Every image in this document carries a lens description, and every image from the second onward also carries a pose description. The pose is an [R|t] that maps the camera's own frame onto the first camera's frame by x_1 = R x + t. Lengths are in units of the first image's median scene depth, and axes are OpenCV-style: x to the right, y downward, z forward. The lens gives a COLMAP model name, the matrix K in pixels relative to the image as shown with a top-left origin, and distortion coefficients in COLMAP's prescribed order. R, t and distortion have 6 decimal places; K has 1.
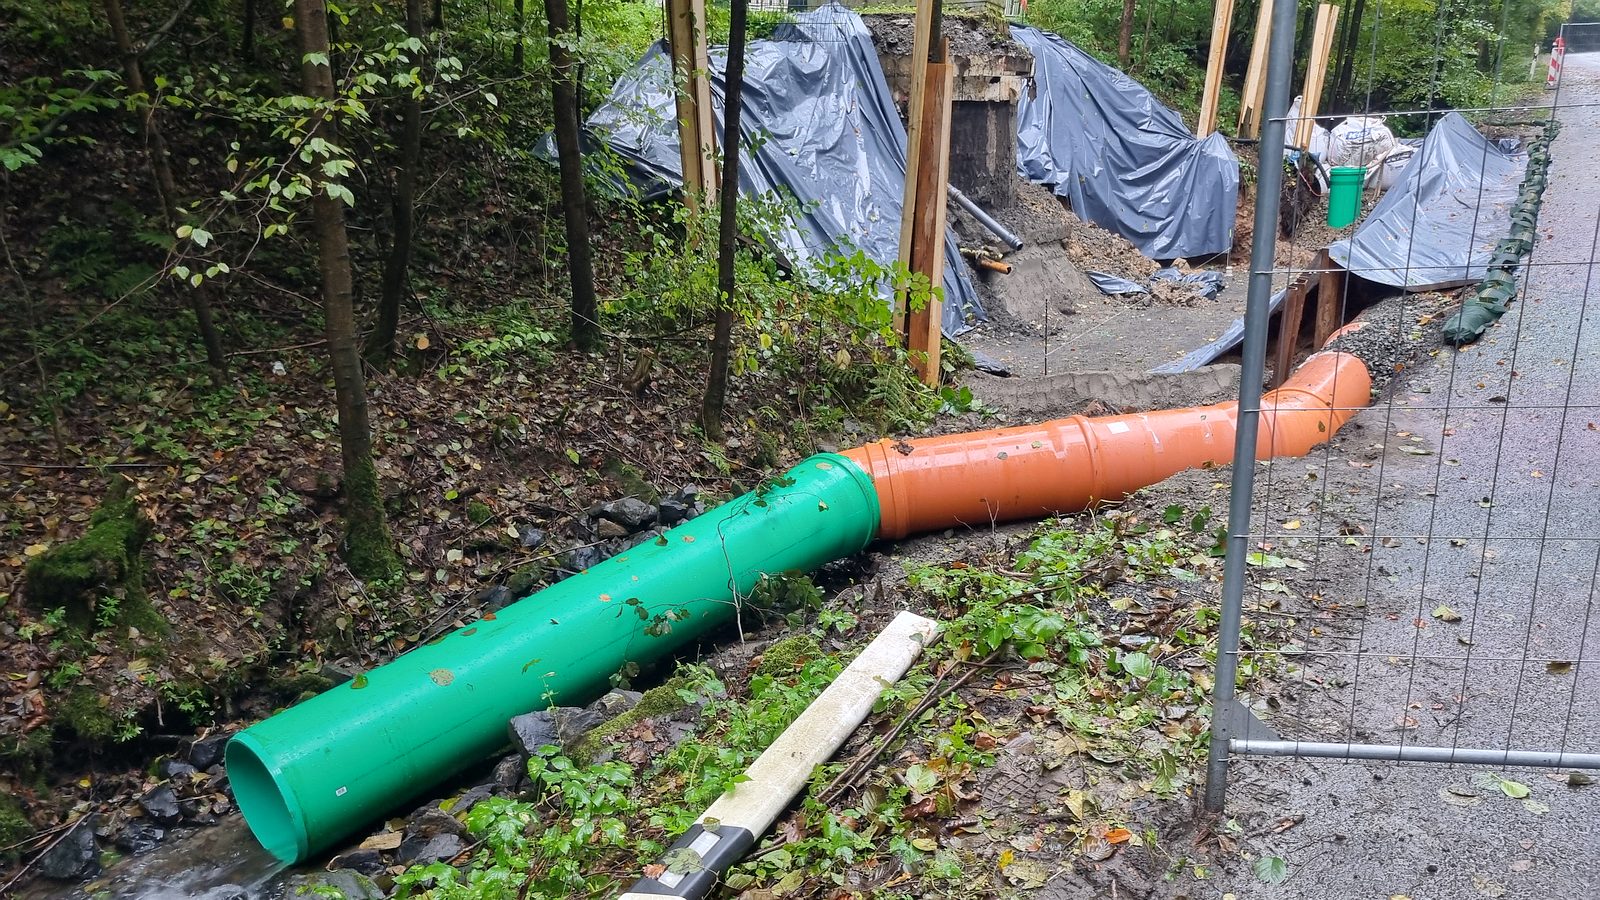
lens RADIAL K [[1182.4, 0, 795.7], [0, 1182.4, 482.4], [0, 0, 1]] dist [0.026087, -0.029447]
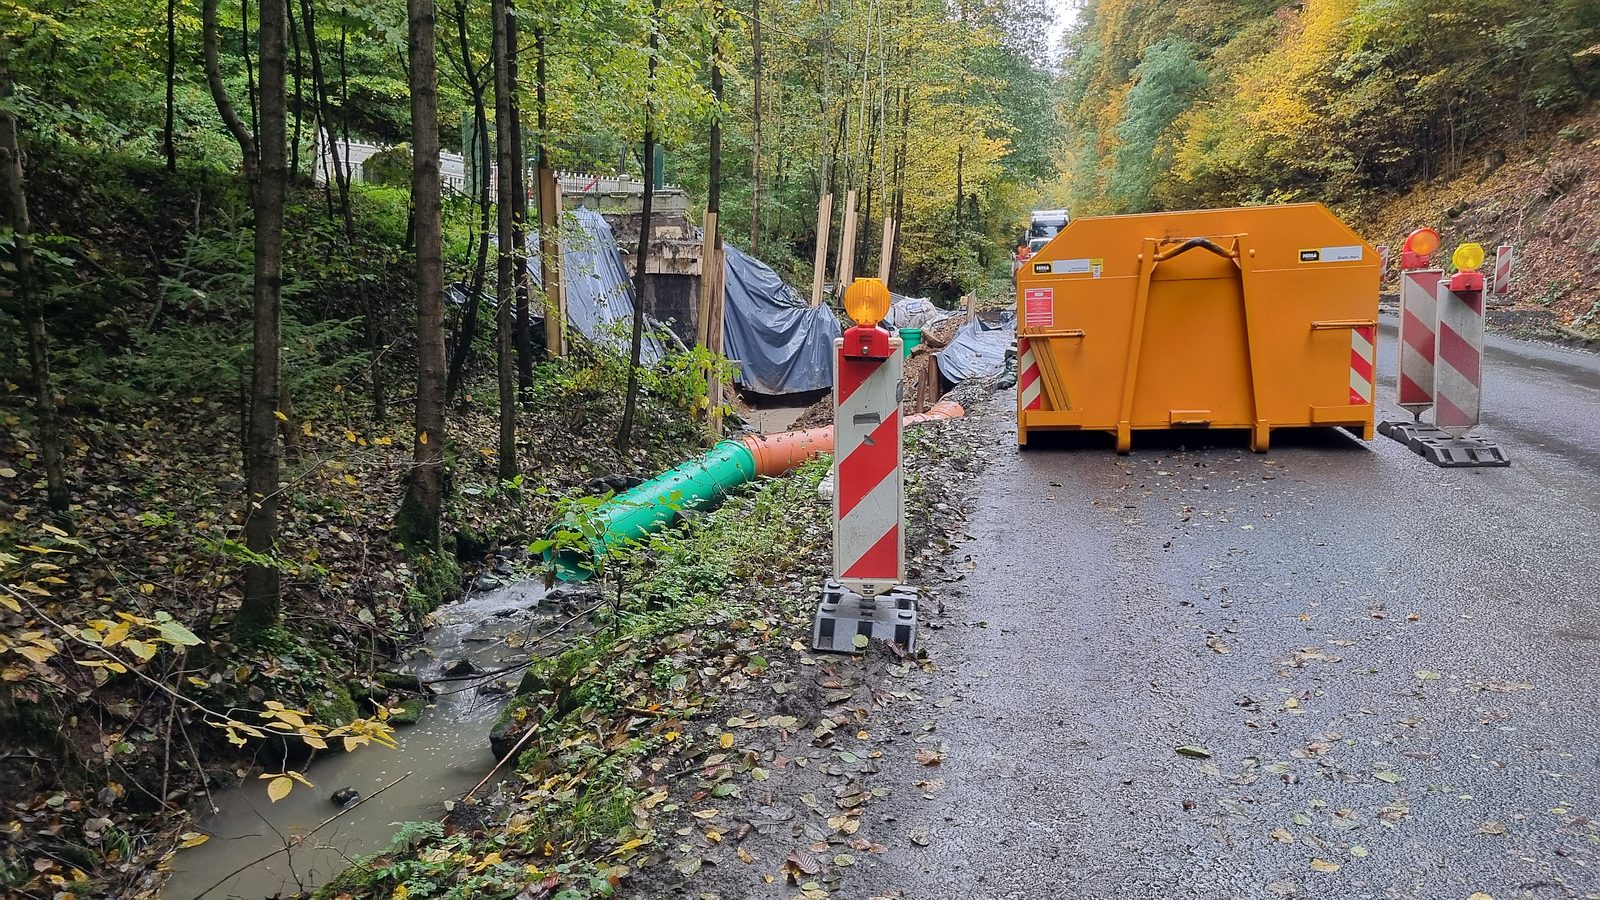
lens RADIAL K [[1215.4, 0, 775.0], [0, 1215.4, 452.0], [0, 0, 1]] dist [0.071762, 0.000327]
pose [[0.942293, -0.022129, 0.334057, -0.247416], [0.079905, 0.983842, -0.160219, 0.140754], [-0.325114, 0.177666, 0.928836, -0.383972]]
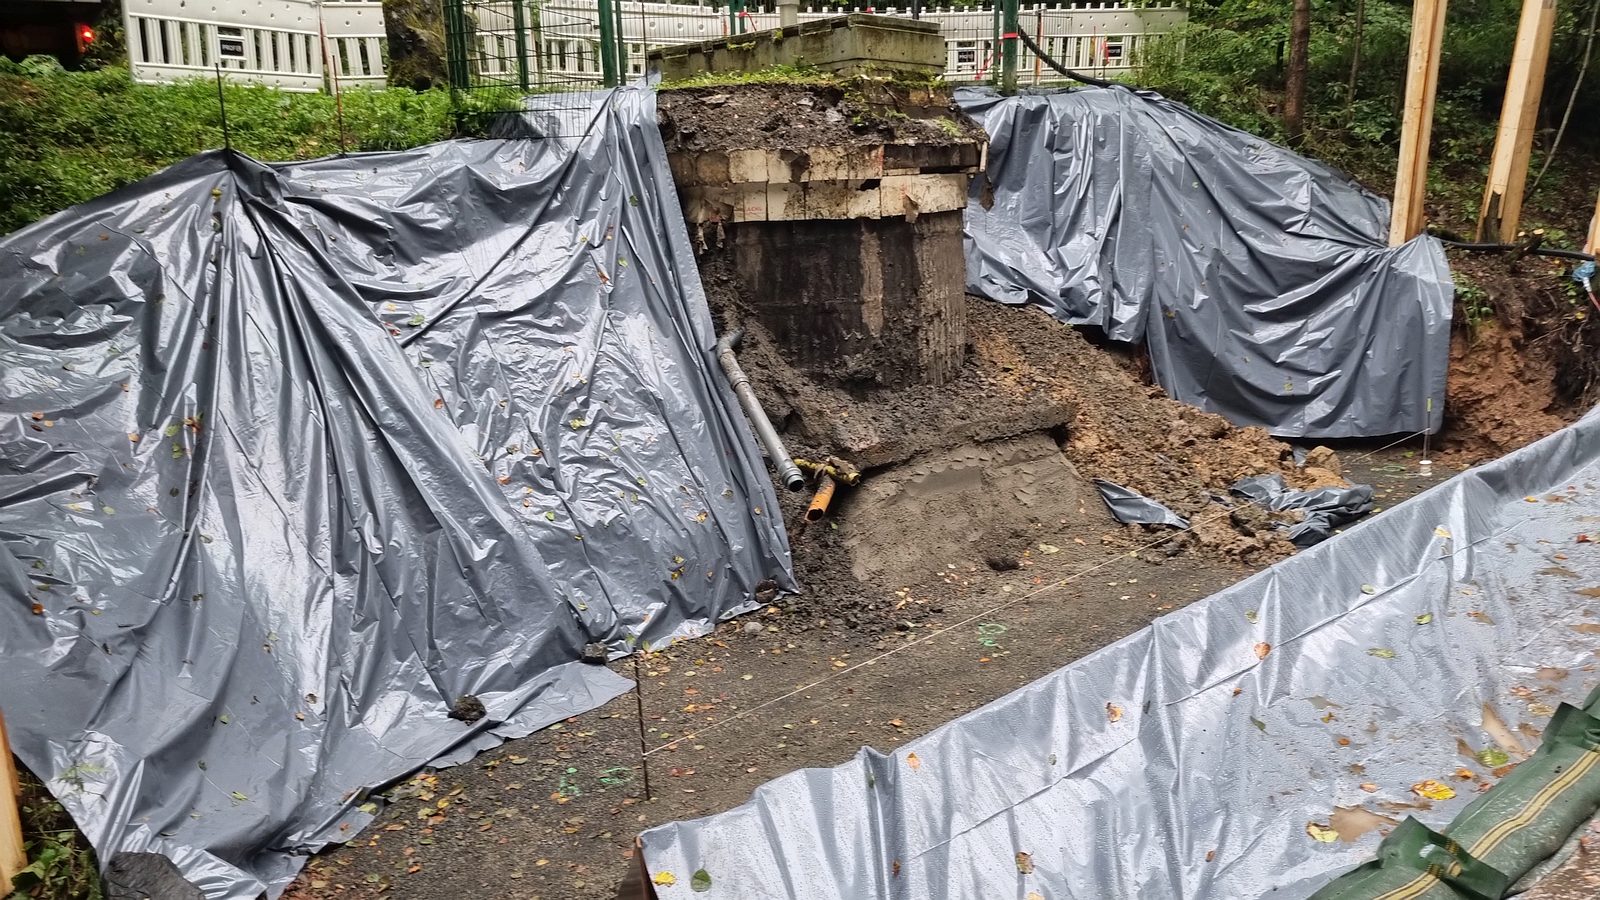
lens RADIAL K [[1179.6, 0, 819.9], [0, 1179.6, 454.3], [0, 0, 1]] dist [0.032039, -0.000067]
pose [[0.944719, 0.047837, -0.324373, 0.355156], [-0.068928, 0.996168, -0.053837, -0.172165], [0.320554, 0.073219, 0.944396, 0.443376]]
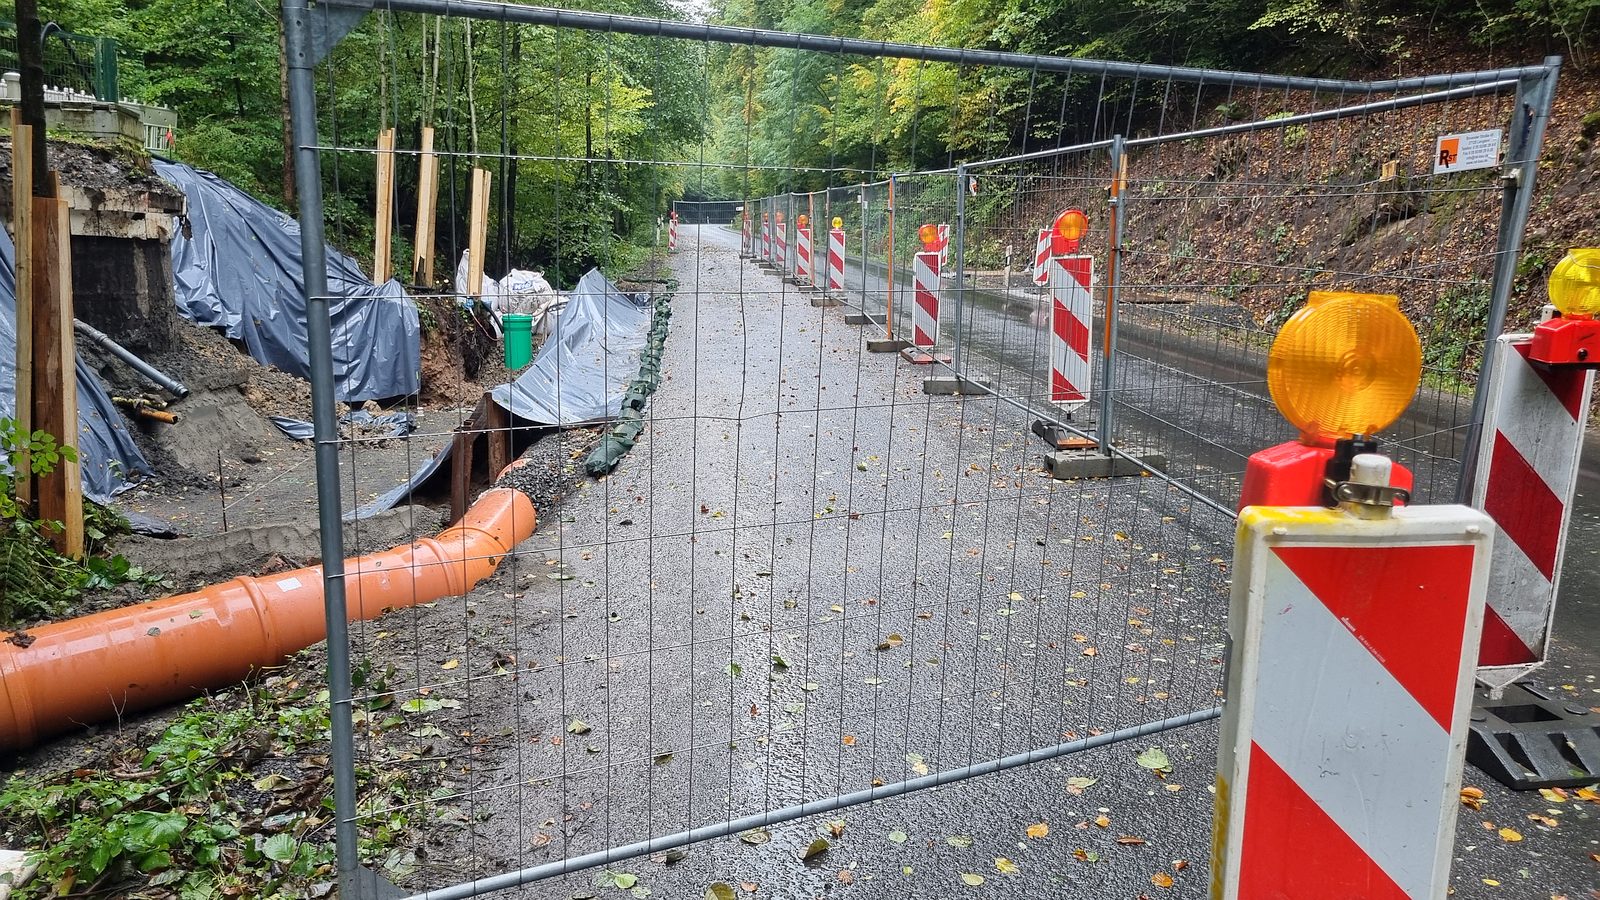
lens RADIAL K [[1182.4, 0, 795.7], [0, 1182.4, 482.4], [0, 0, 1]] dist [0.026087, -0.029447]
pose [[0.802255, -0.069362, 0.592938, 0.016458], [0.136492, 0.988230, -0.069072, -0.002466], [-0.581169, 0.136345, 0.802280, -0.007420]]
